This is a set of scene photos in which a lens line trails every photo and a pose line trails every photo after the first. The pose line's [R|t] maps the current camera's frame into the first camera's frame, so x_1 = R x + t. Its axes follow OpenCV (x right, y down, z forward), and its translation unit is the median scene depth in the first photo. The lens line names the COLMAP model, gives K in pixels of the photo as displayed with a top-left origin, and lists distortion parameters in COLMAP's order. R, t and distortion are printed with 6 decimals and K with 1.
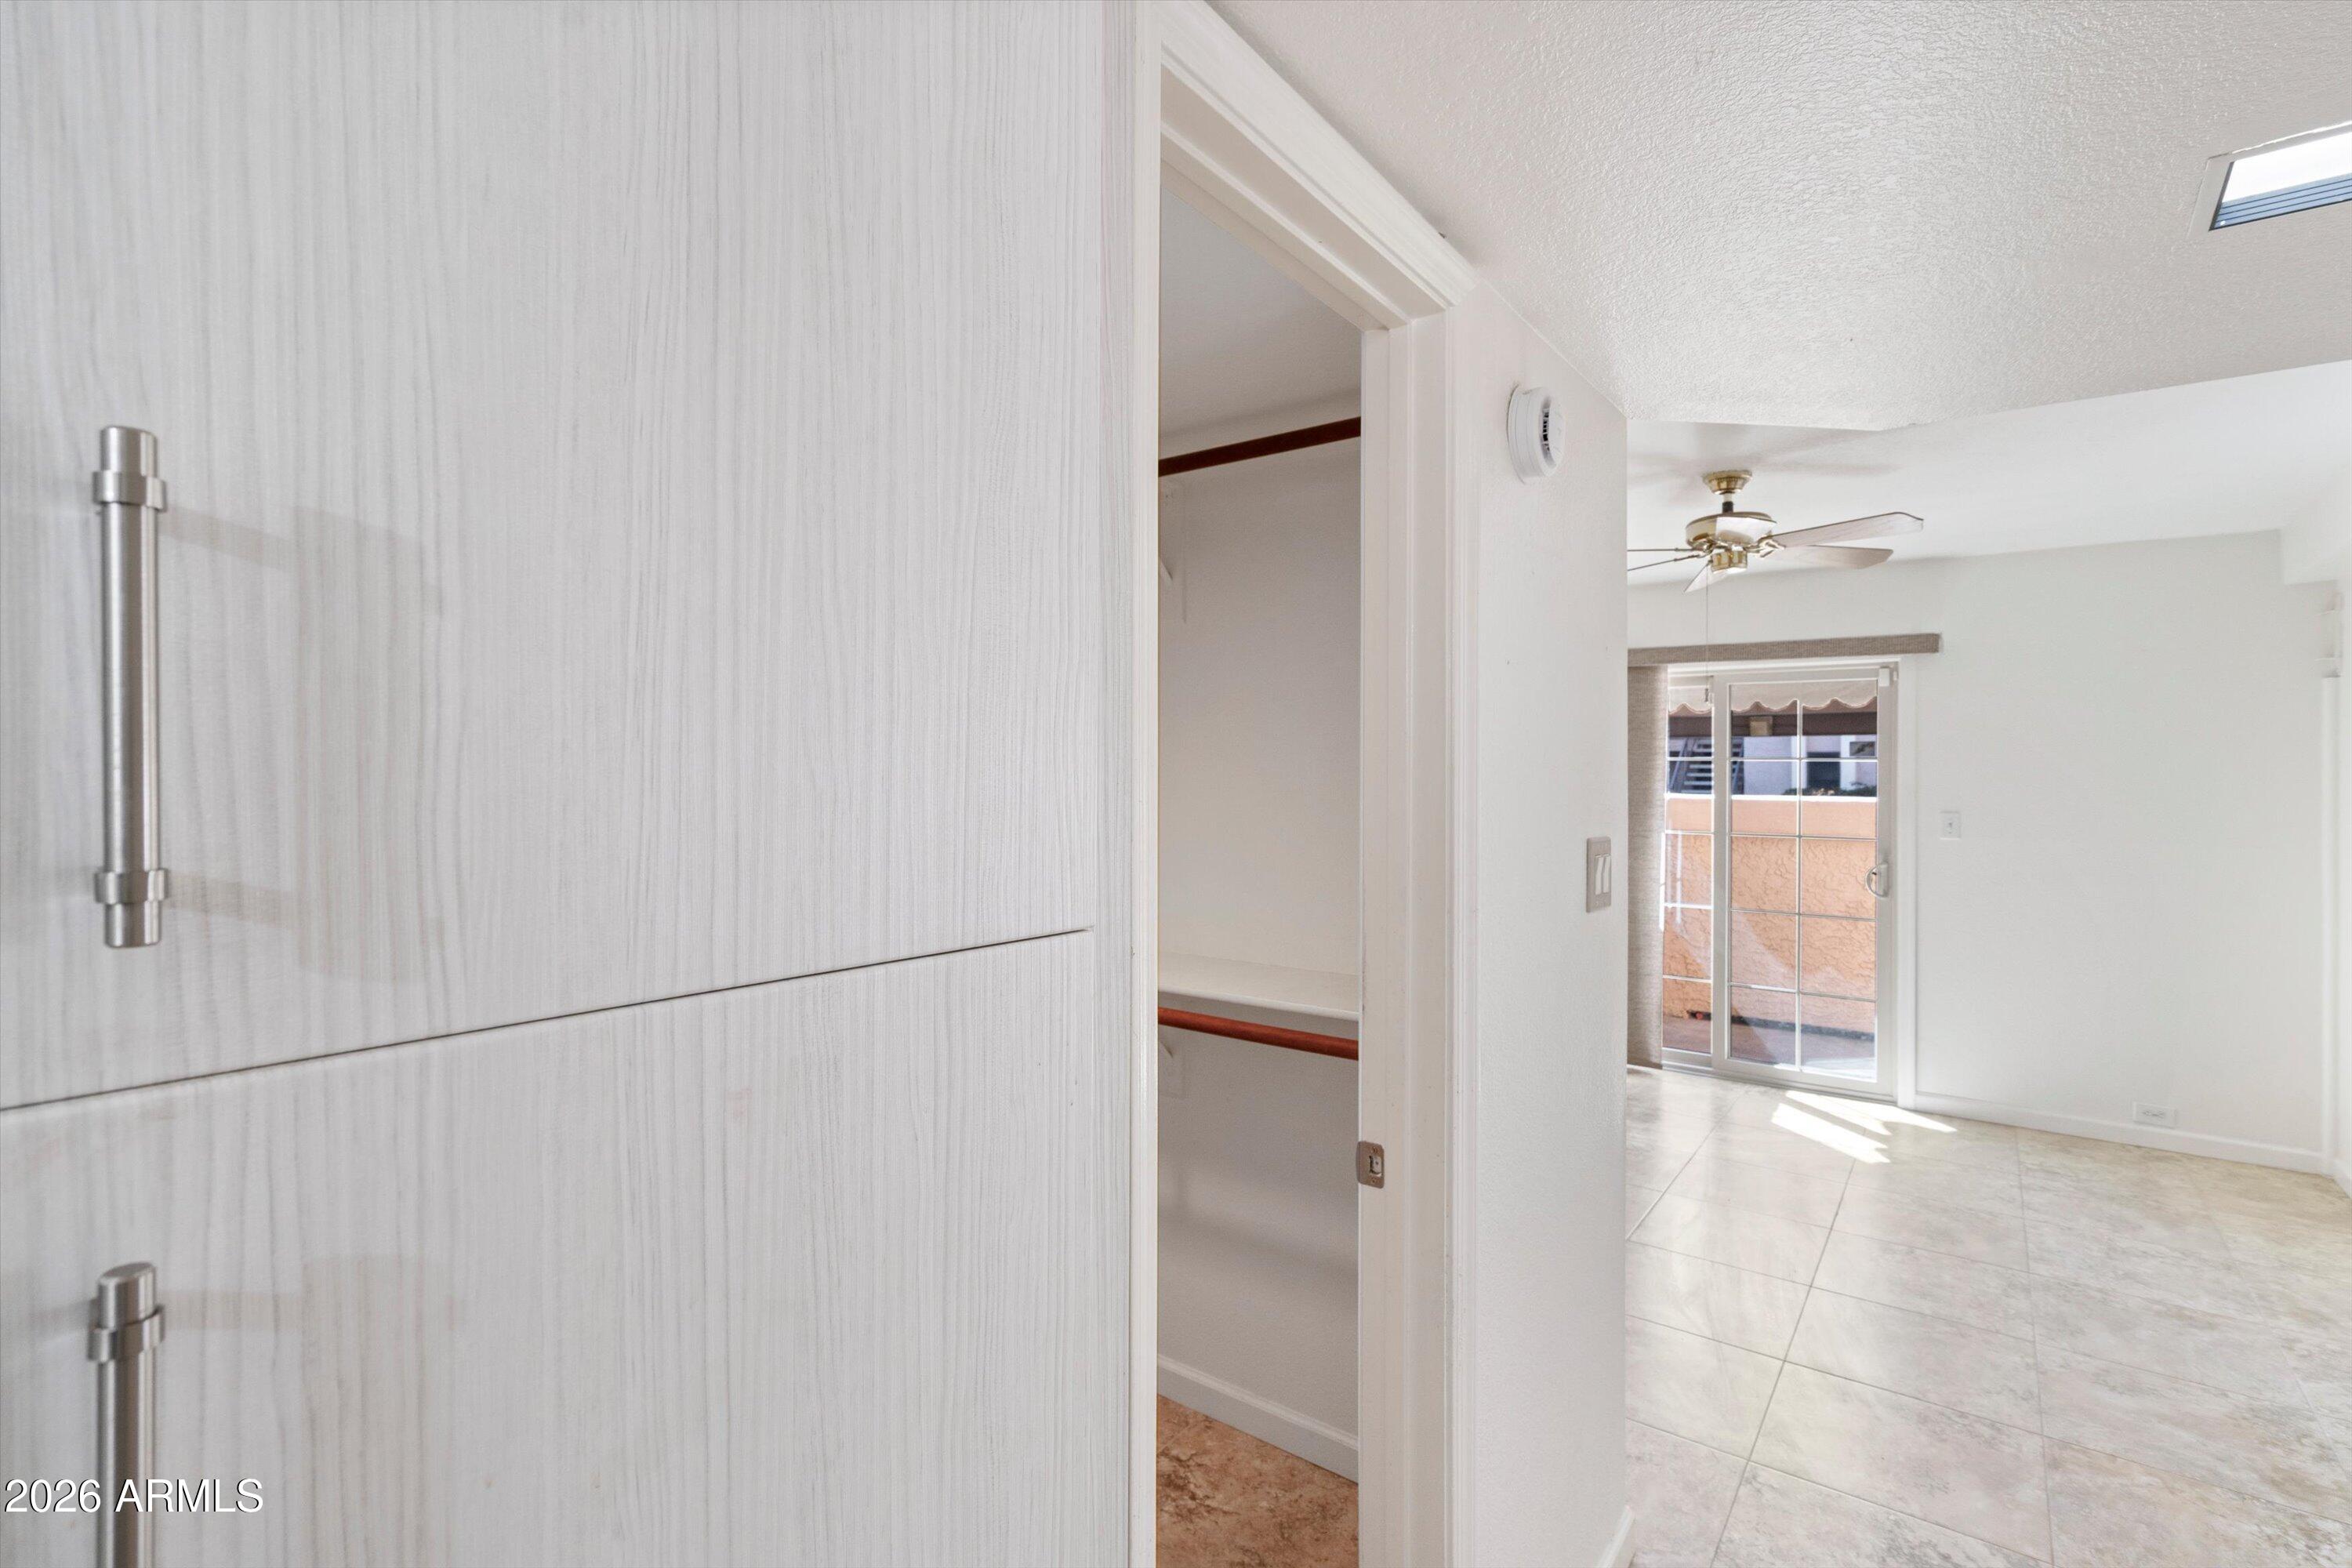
lens RADIAL K [[1170.2, 0, 1175.4], [0, 1170.2, 761.2], [0, 0, 1]] dist [0.000570, -0.000288]
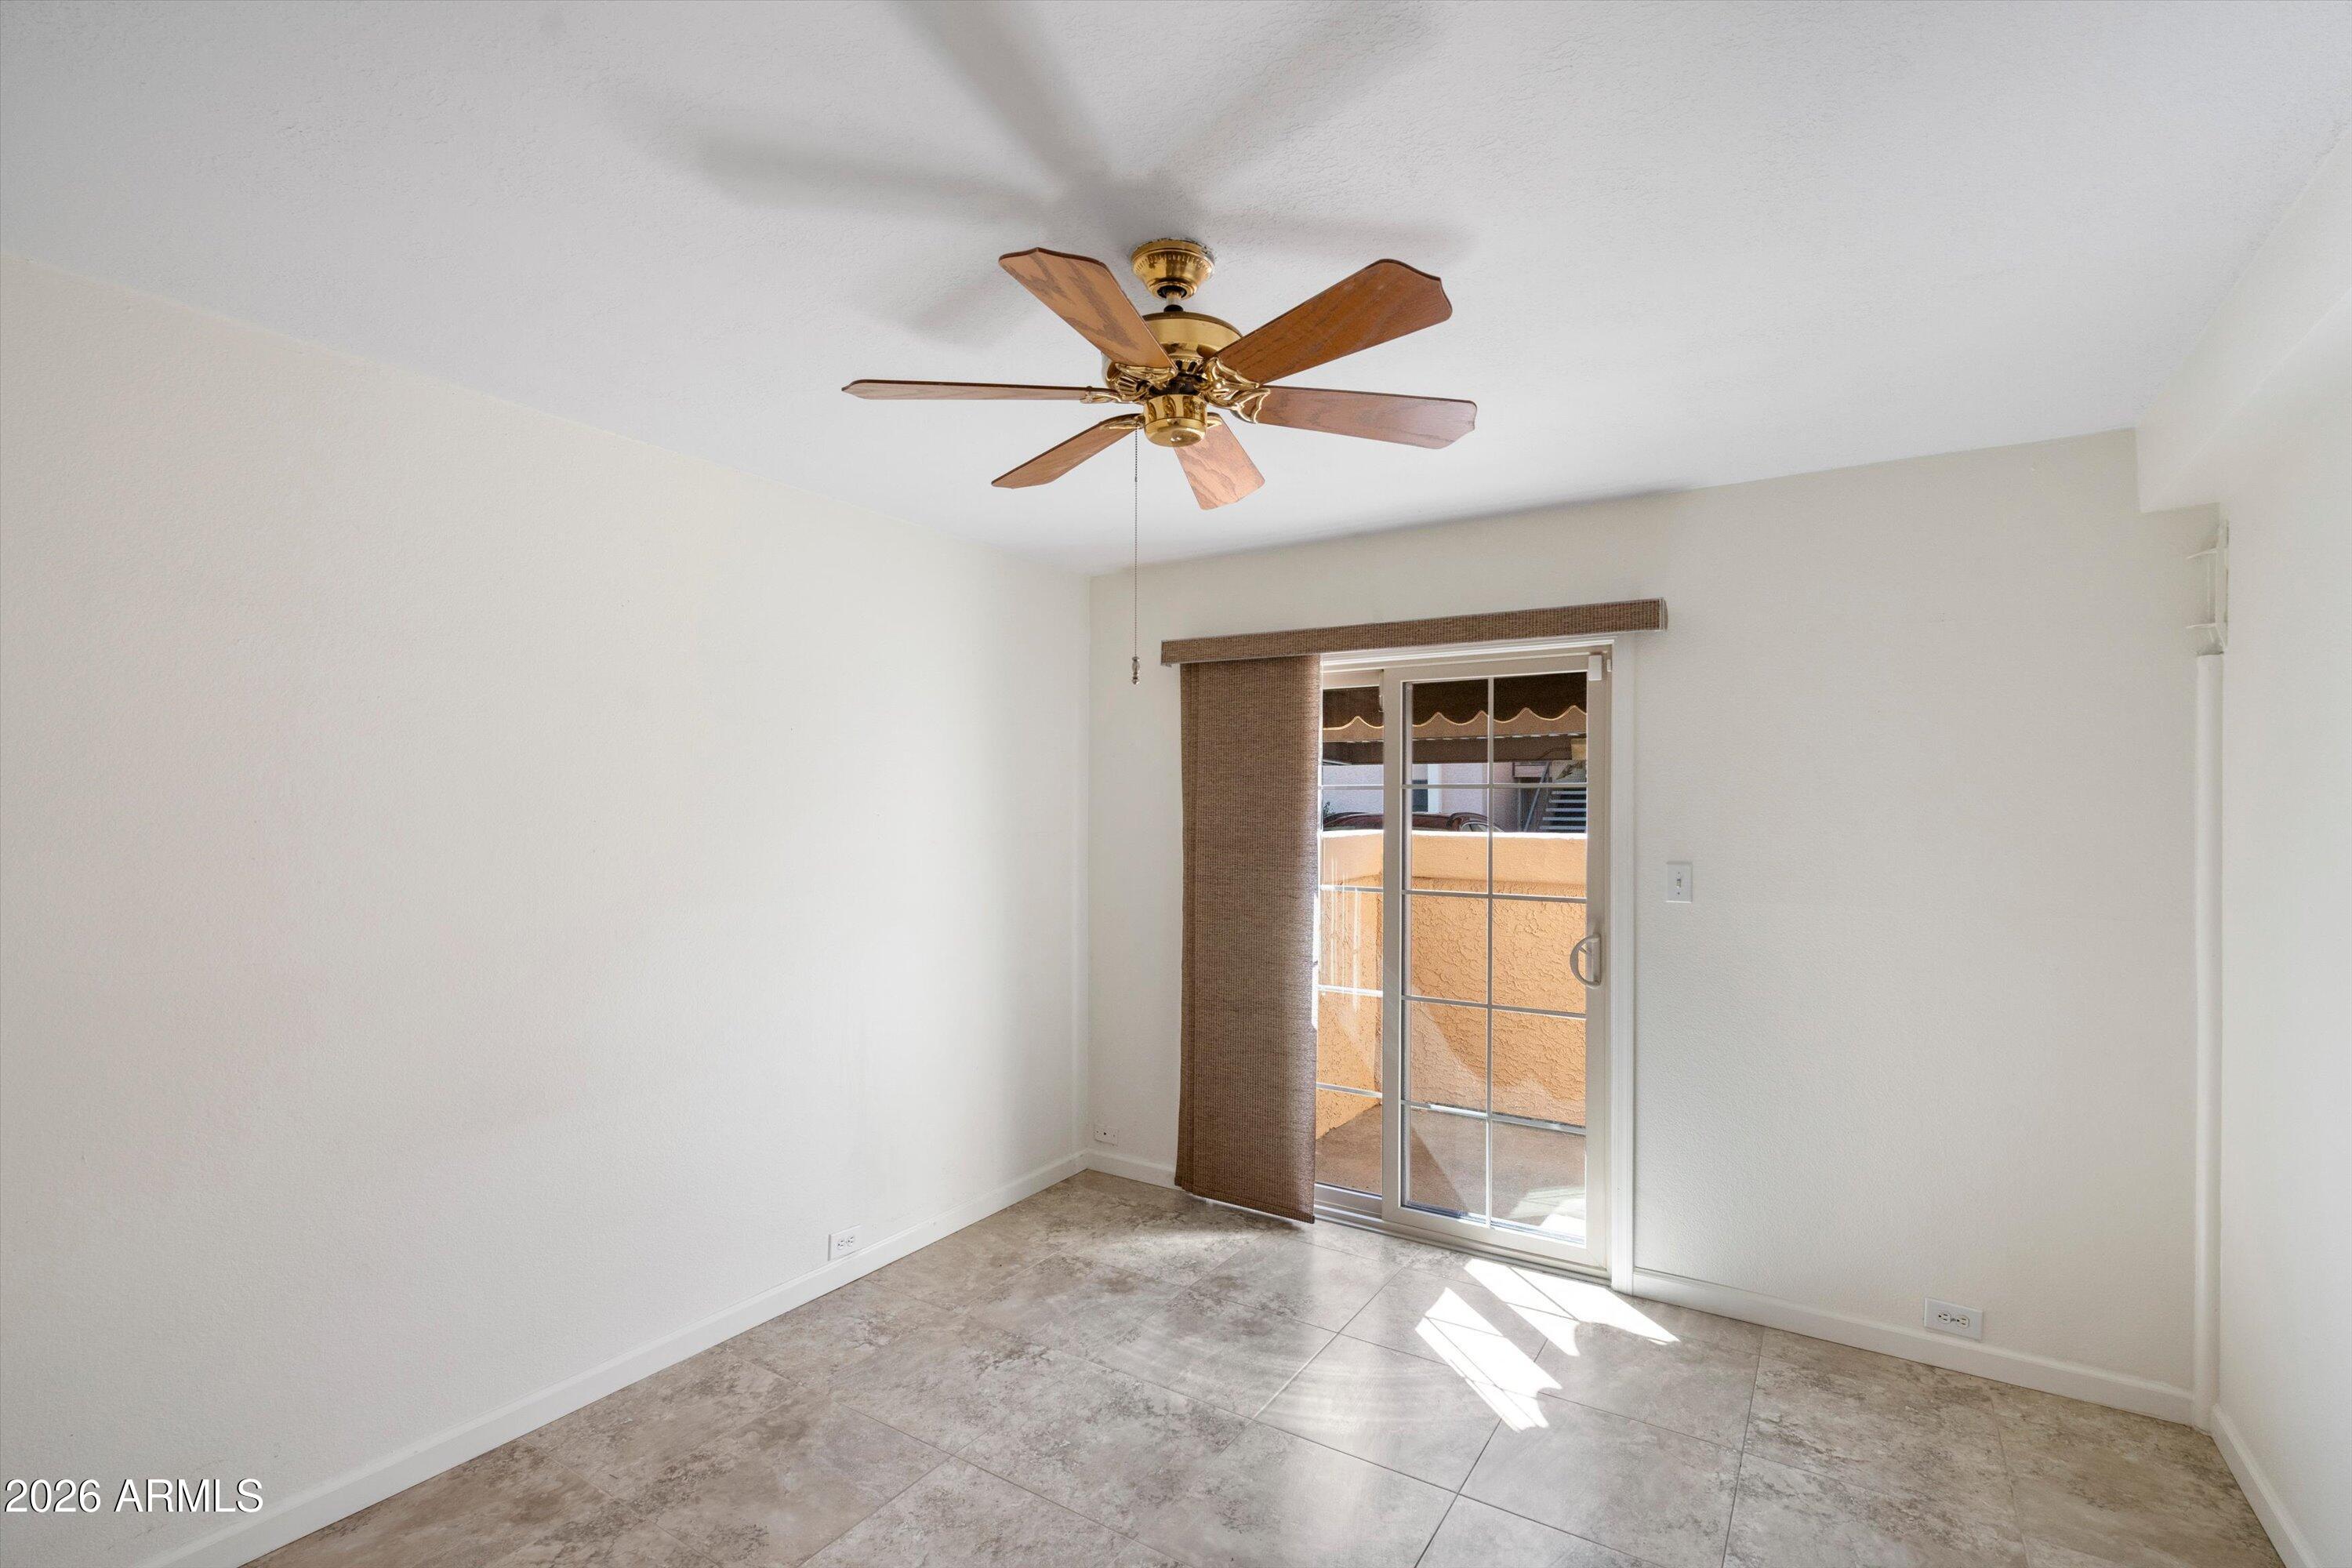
lens RADIAL K [[1163.3, 0, 1175.6], [0, 1163.3, 803.4], [0, 0, 1]] dist [0.004766, 0.000538]
pose [[0.996911, -0.006225, 0.078293, 0.322448], [0.005285, 0.999912, 0.012208, -0.001044], [-0.078362, -0.011757, 0.996856, 0.351812]]
